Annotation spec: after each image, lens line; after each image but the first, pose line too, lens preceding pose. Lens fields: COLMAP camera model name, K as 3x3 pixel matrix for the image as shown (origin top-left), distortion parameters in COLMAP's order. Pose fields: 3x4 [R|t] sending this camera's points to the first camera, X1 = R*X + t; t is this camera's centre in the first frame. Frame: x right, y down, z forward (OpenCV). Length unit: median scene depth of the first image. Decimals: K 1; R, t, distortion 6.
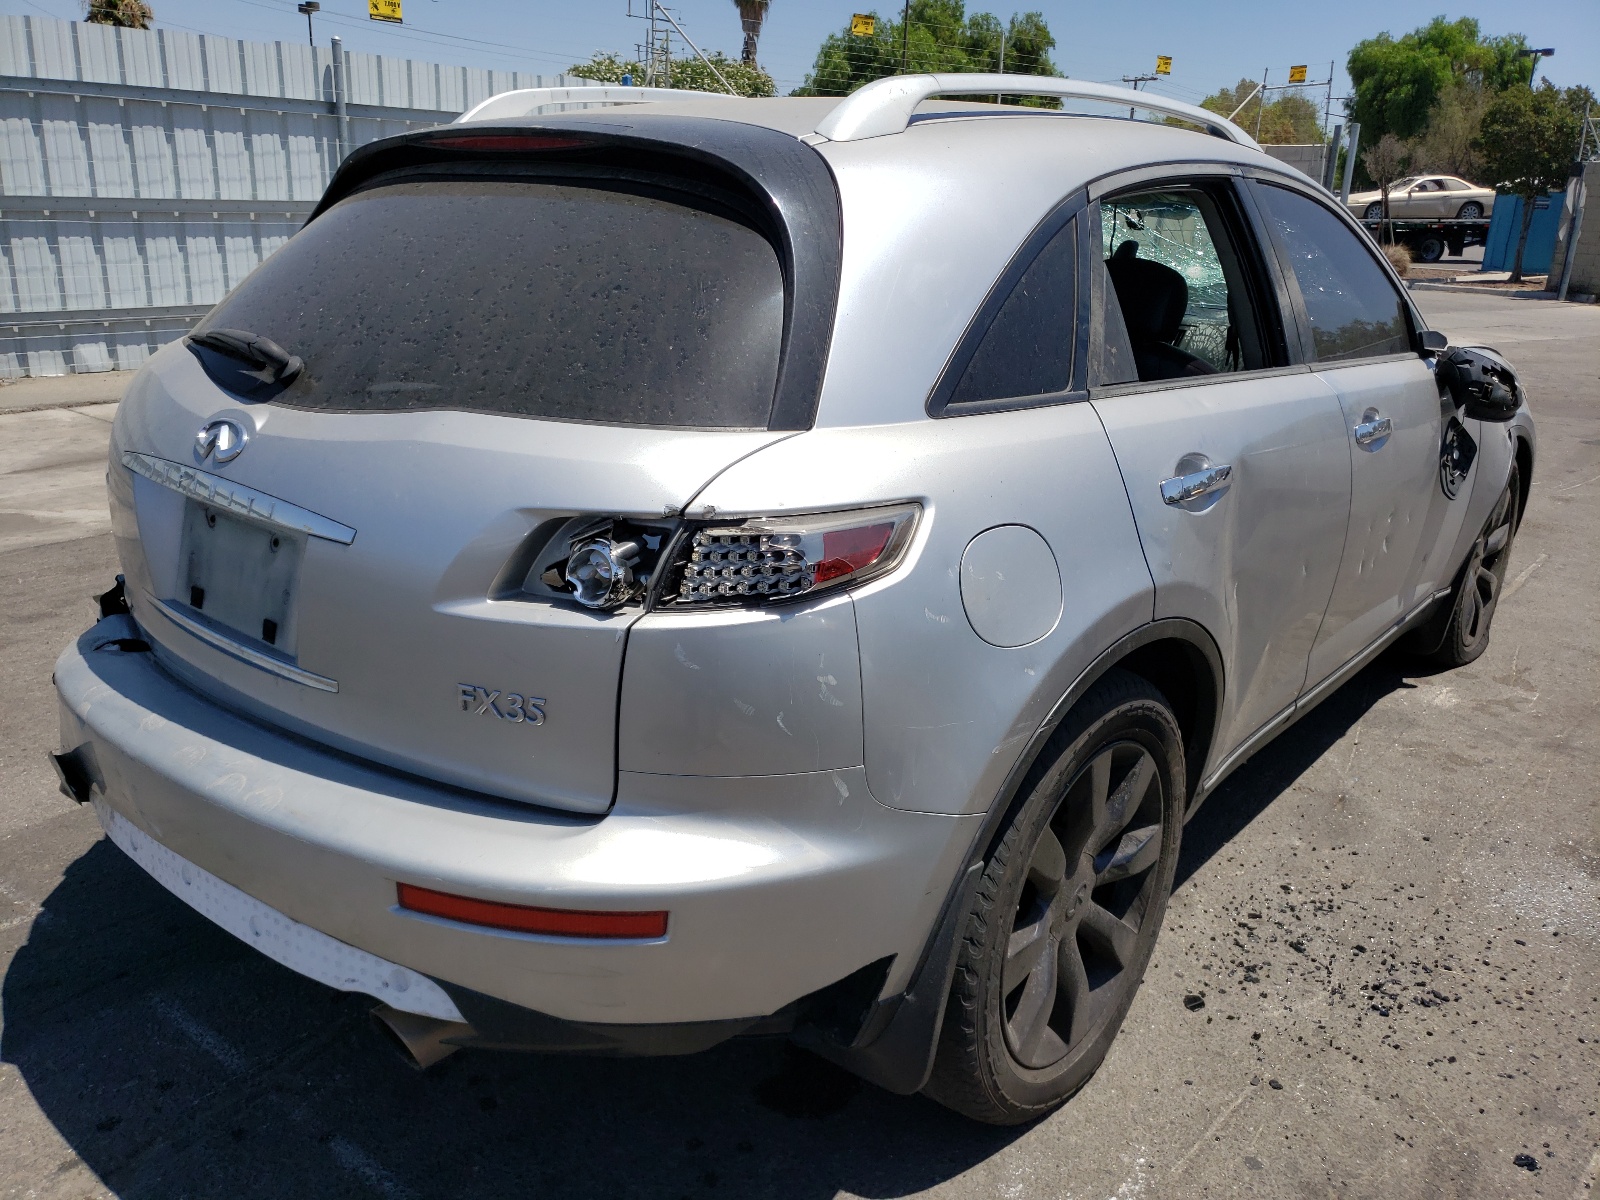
lens RADIAL K [[1204.5, 0, 793.4], [0, 1204.5, 597.1], [0, 0, 1]] dist [-0.000601, 0.014970]
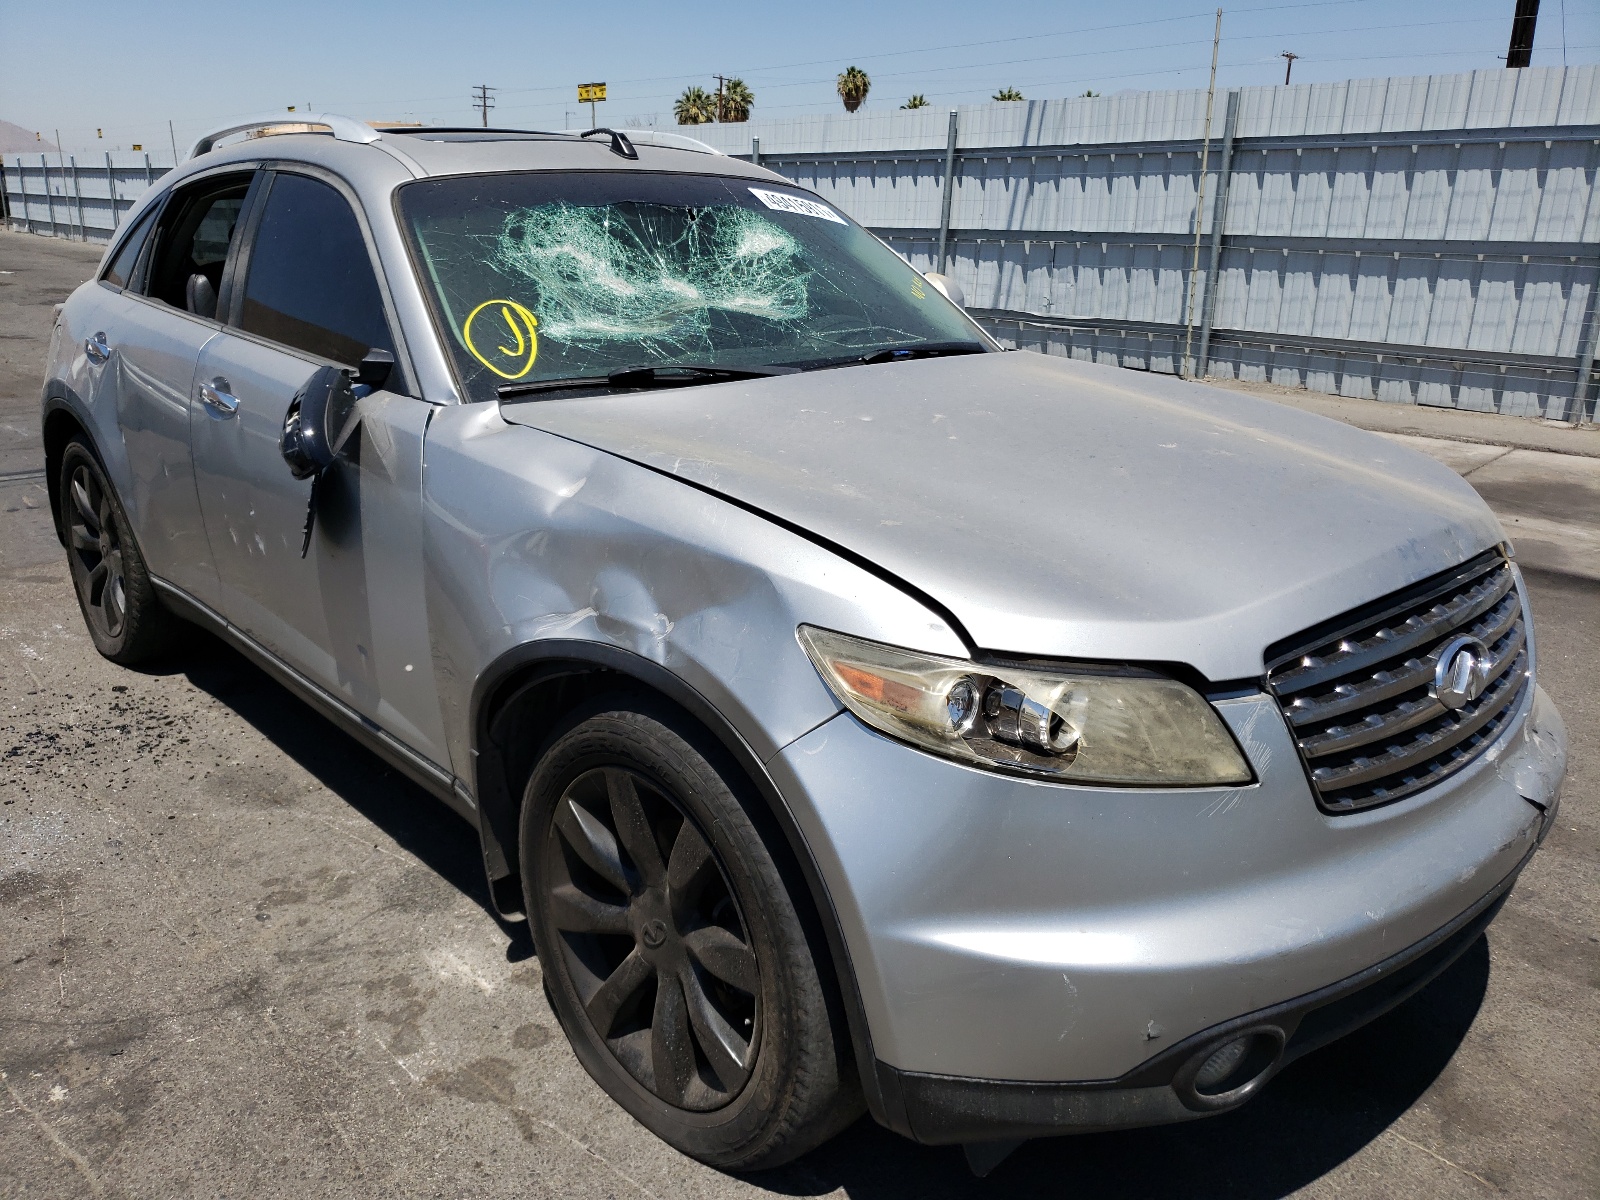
lens RADIAL K [[1204.5, 0, 793.4], [0, 1204.5, 597.1], [0, 0, 1]] dist [-0.000601, 0.014970]
pose [[-0.090803, 0.281367, -0.955294, 1.168342], [-0.336920, 0.894012, 0.295342, -0.363753], [0.937144, 0.348676, 0.013619, 1.190144]]
